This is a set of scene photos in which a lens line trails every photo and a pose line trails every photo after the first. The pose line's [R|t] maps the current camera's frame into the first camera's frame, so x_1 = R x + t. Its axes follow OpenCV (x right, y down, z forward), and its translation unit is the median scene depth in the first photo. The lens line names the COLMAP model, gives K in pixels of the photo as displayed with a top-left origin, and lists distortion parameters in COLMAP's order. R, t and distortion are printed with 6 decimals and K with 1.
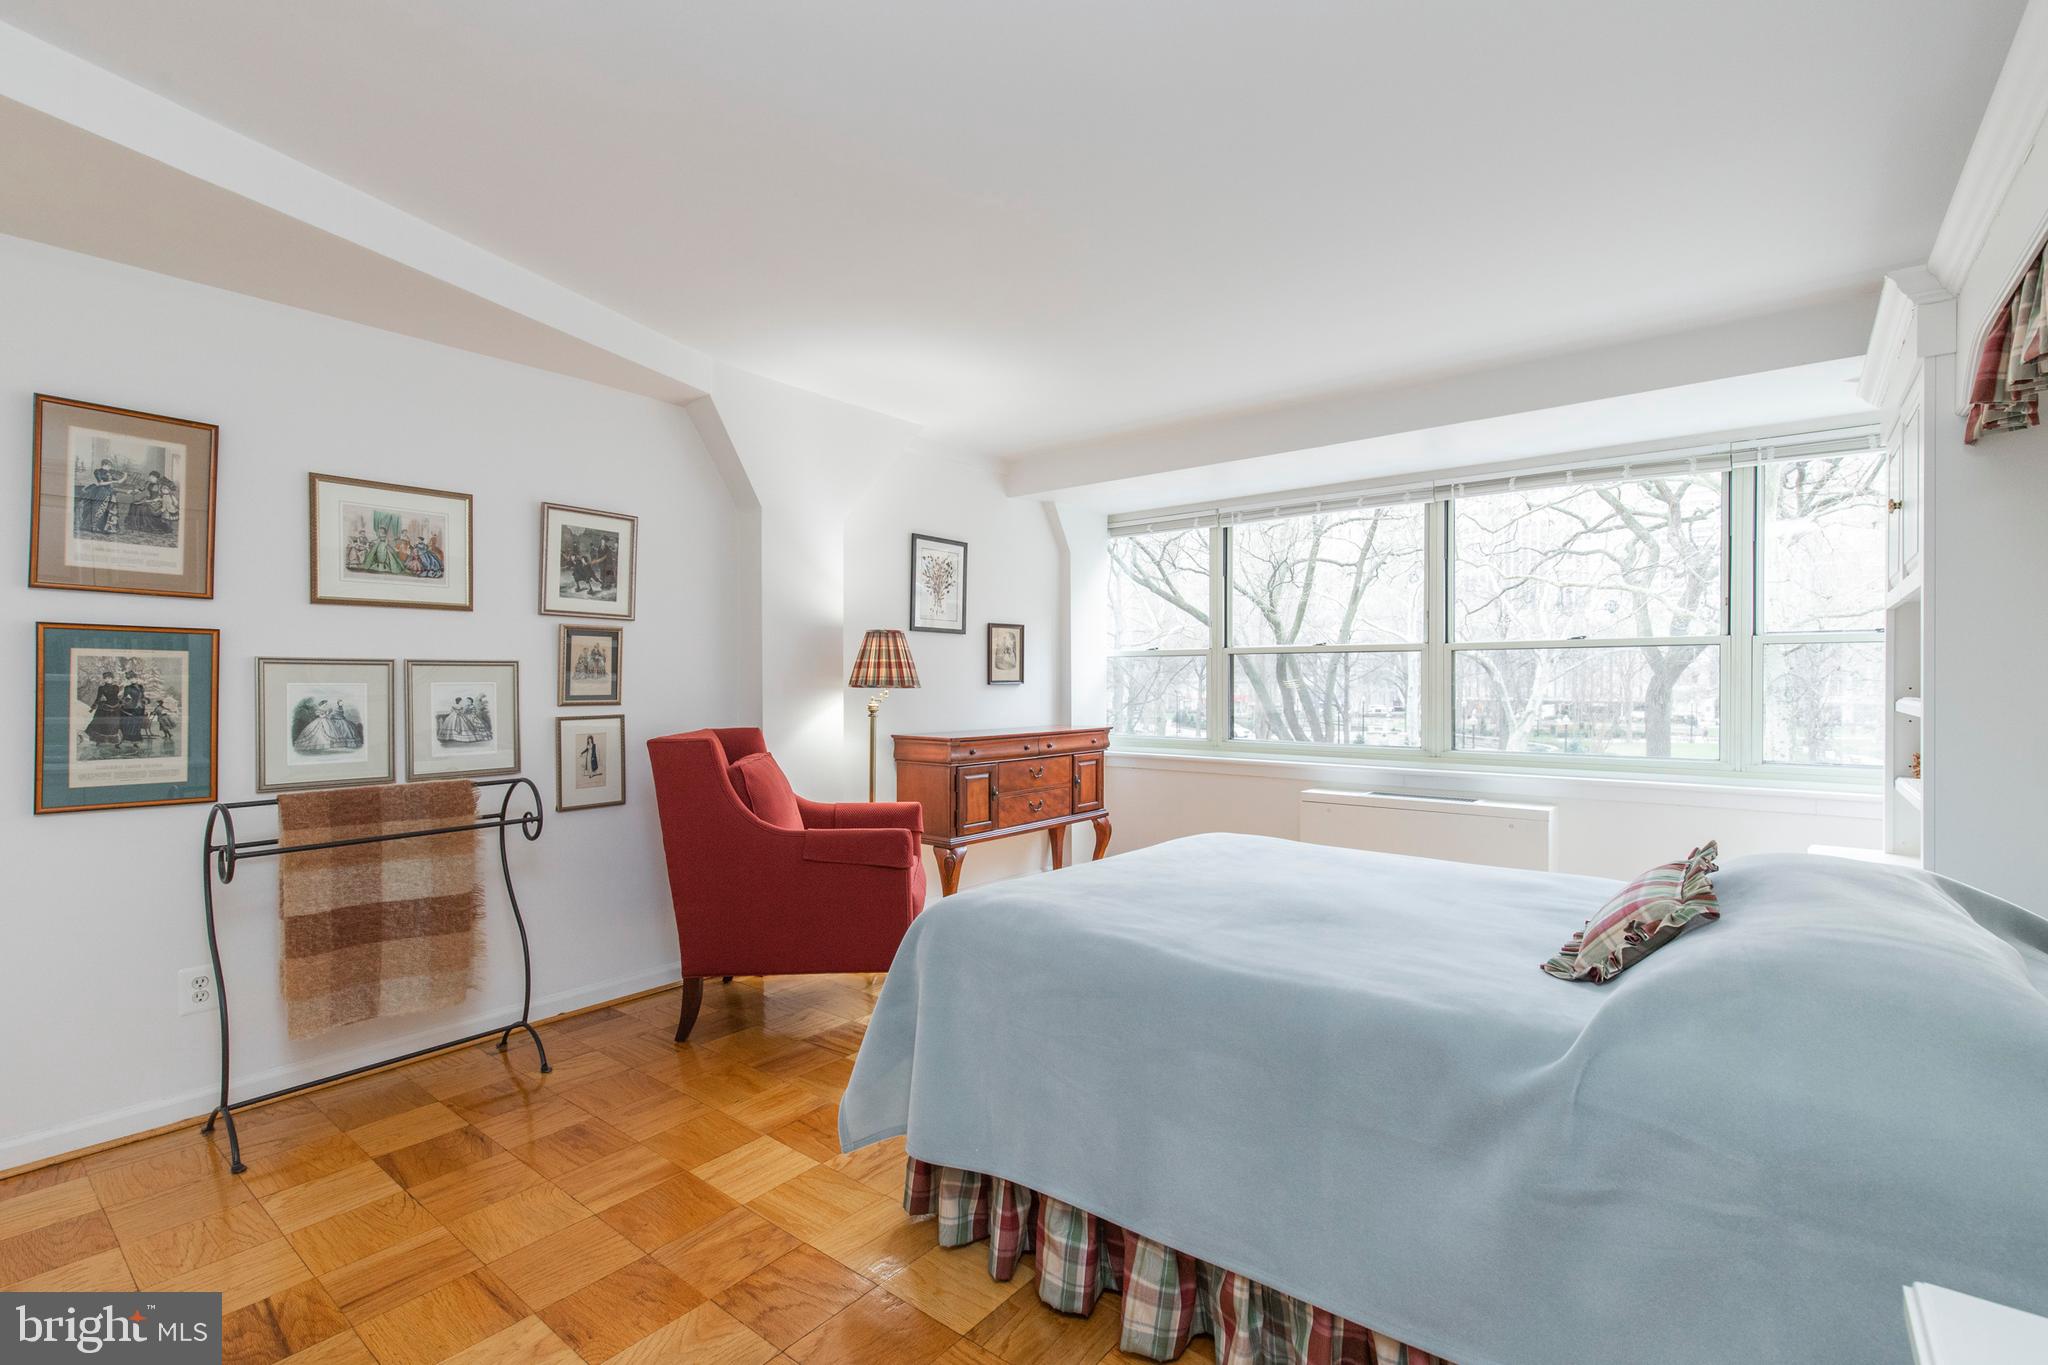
lens RADIAL K [[925.6, 0, 1021.9], [0, 925.6, 690.8], [0, 0, 1]] dist [0.005195, 0.000063]
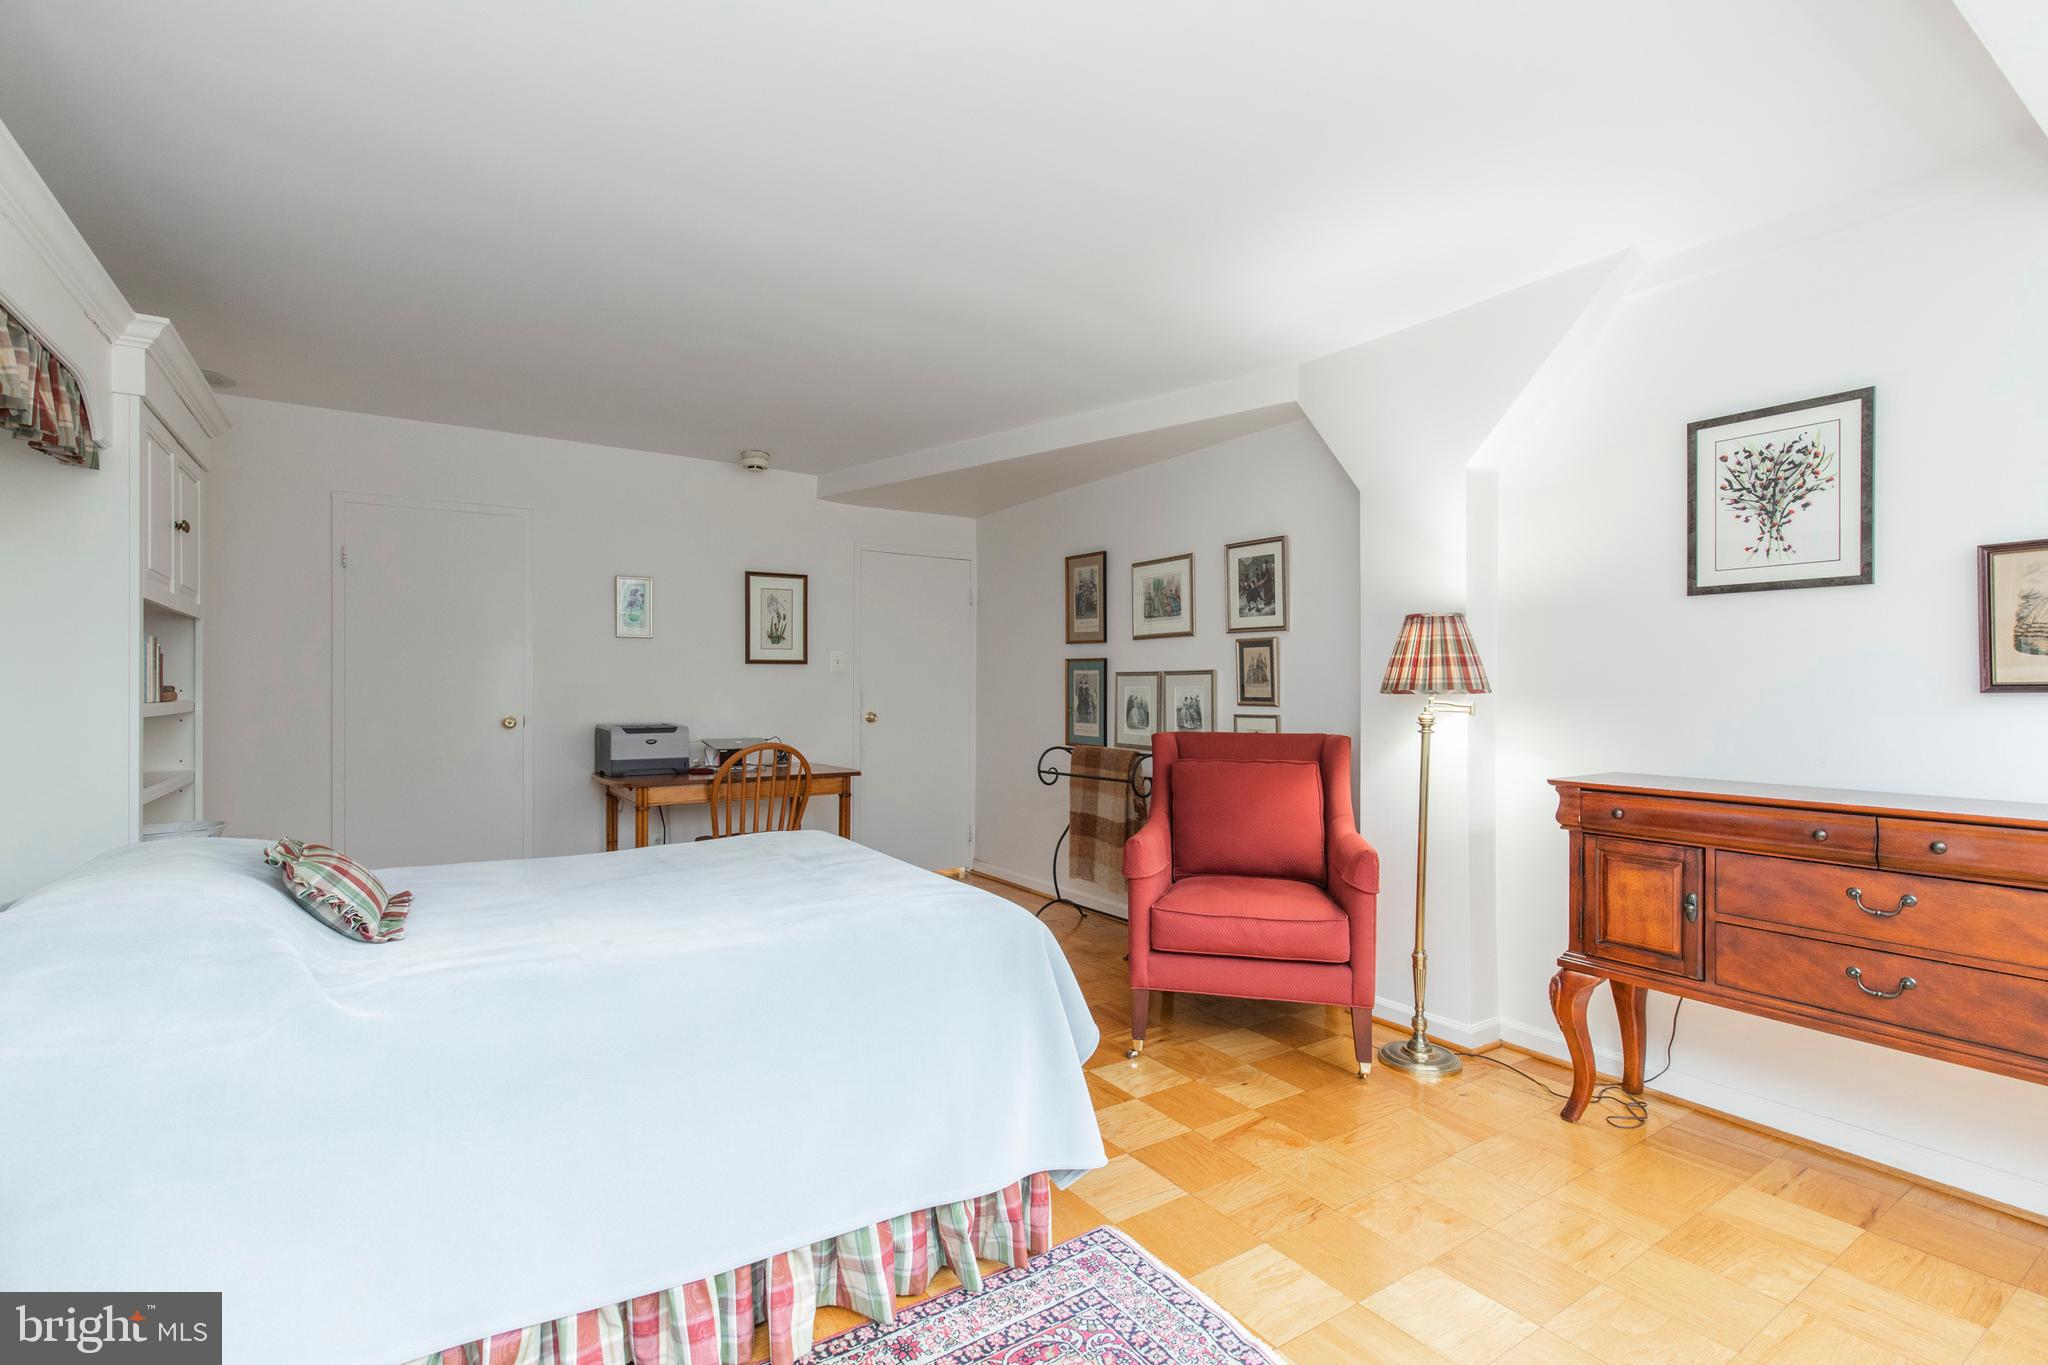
lens RADIAL K [[925.6, 0, 1021.9], [0, 925.6, 690.8], [0, 0, 1]] dist [0.005195, 0.000063]
pose [[-0.300051, -0.000960, -0.953923, 0.767933], [-0.016312, 0.999858, 0.004125, -0.003530], [0.953784, 0.016798, -0.300025, 1.097717]]
